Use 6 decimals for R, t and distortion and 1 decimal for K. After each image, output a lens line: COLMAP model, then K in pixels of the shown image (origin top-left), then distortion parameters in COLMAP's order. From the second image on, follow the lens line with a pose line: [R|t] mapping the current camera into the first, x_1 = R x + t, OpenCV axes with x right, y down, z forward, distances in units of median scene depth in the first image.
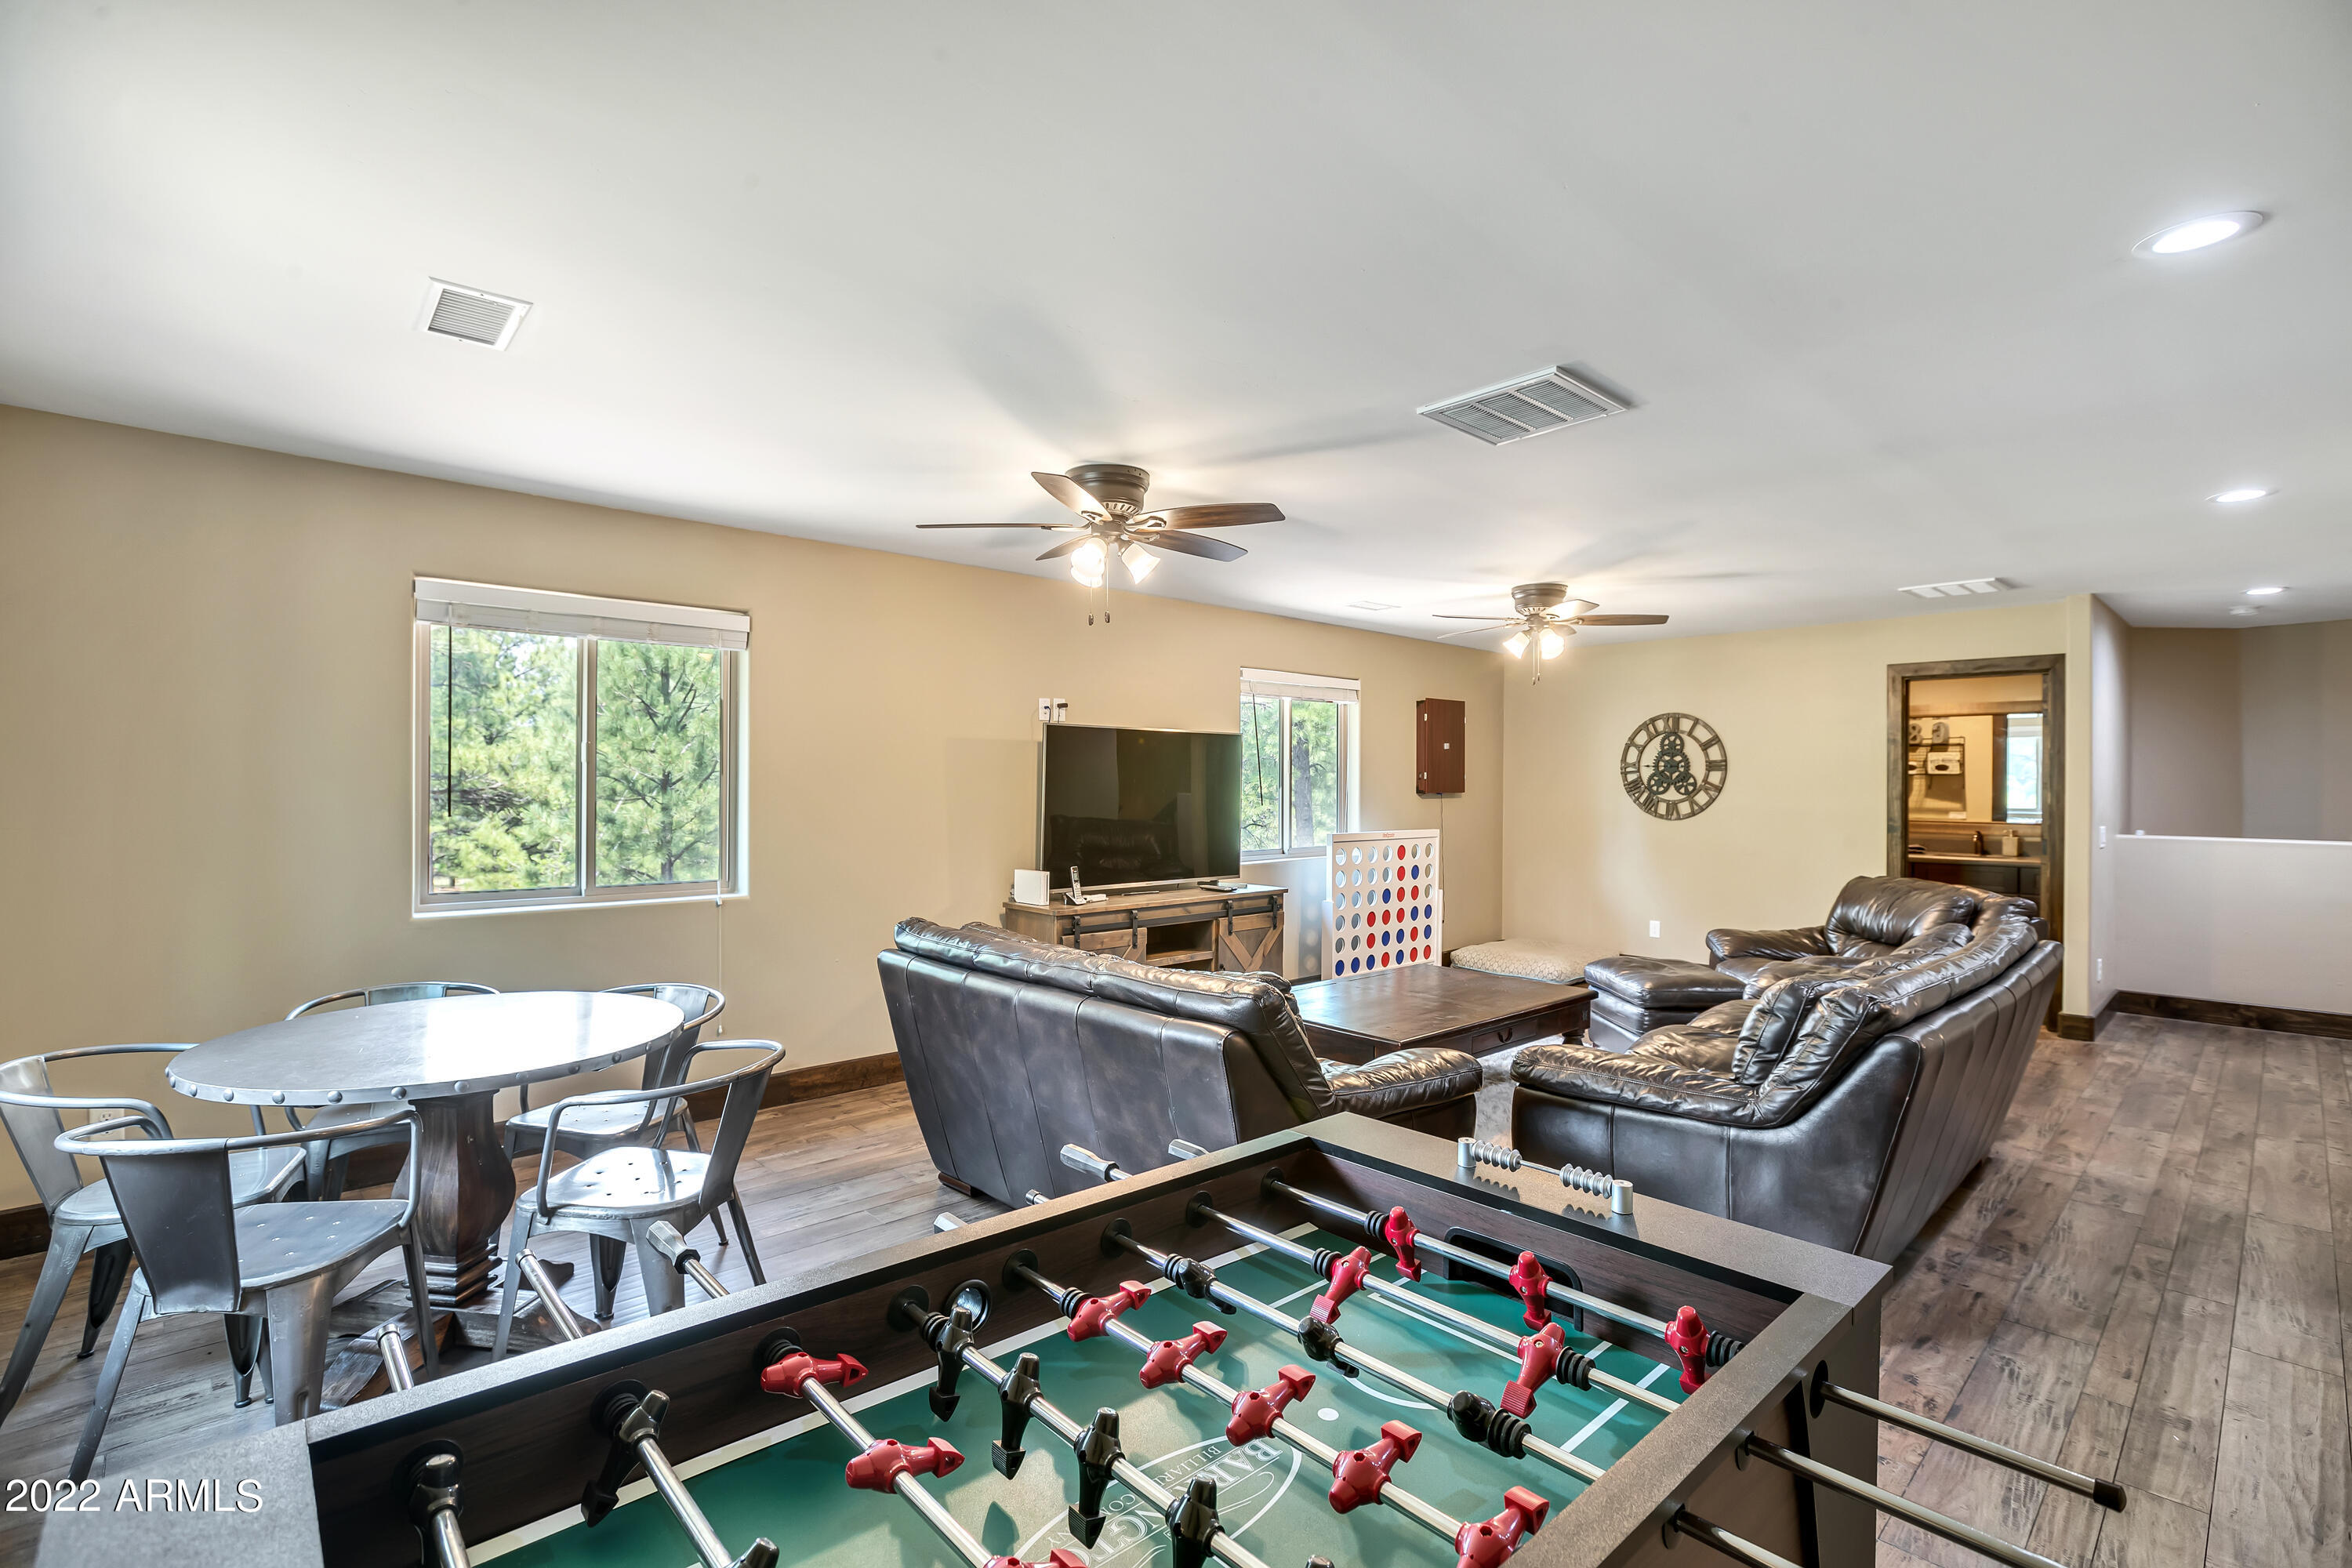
lens RADIAL K [[1080.8, 0, 1185.7], [0, 1080.8, 788.7], [0, 0, 1]] dist [-0.012956, 0.004079]
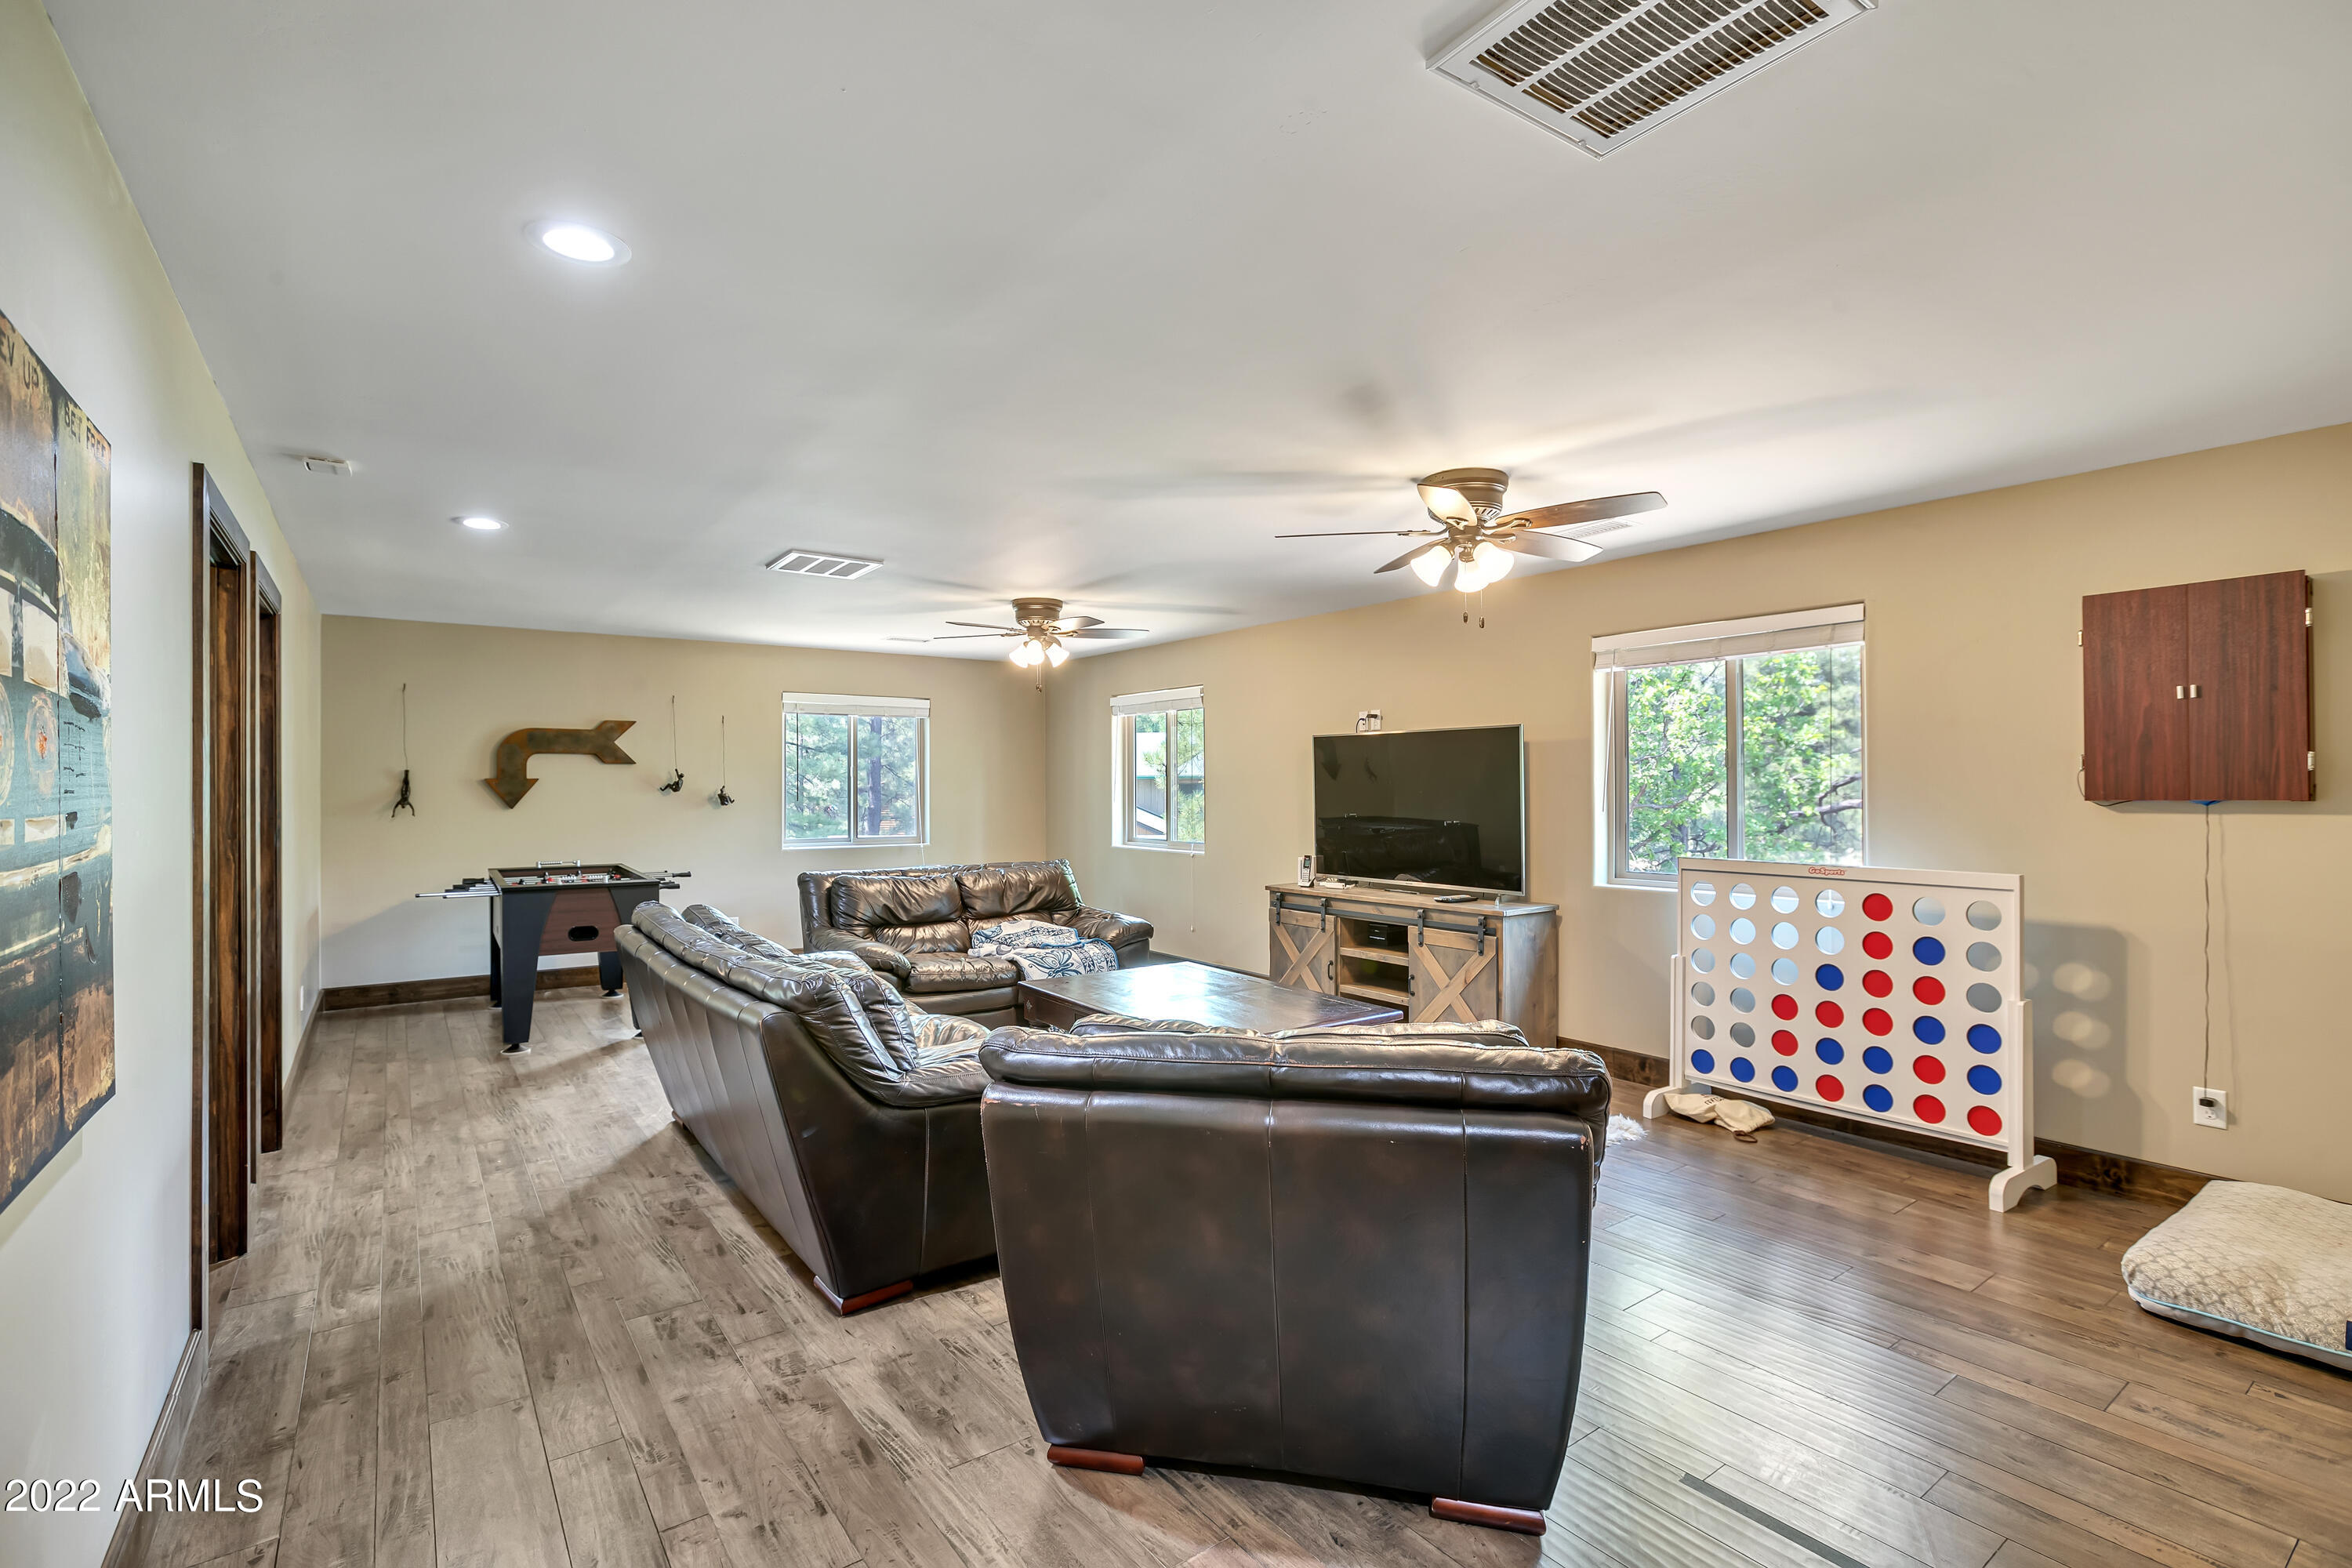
lens RADIAL K [[1080.8, 0, 1196.4], [0, 1080.8, 784.8], [0, 0, 1]] dist [-0.012956, 0.004079]
pose [[-0.122180, -0.002659, -0.992504, 0.697295], [0.000950, 0.999996, -0.002796, -0.001434], [0.992507, -0.001284, -0.122177, 0.646465]]
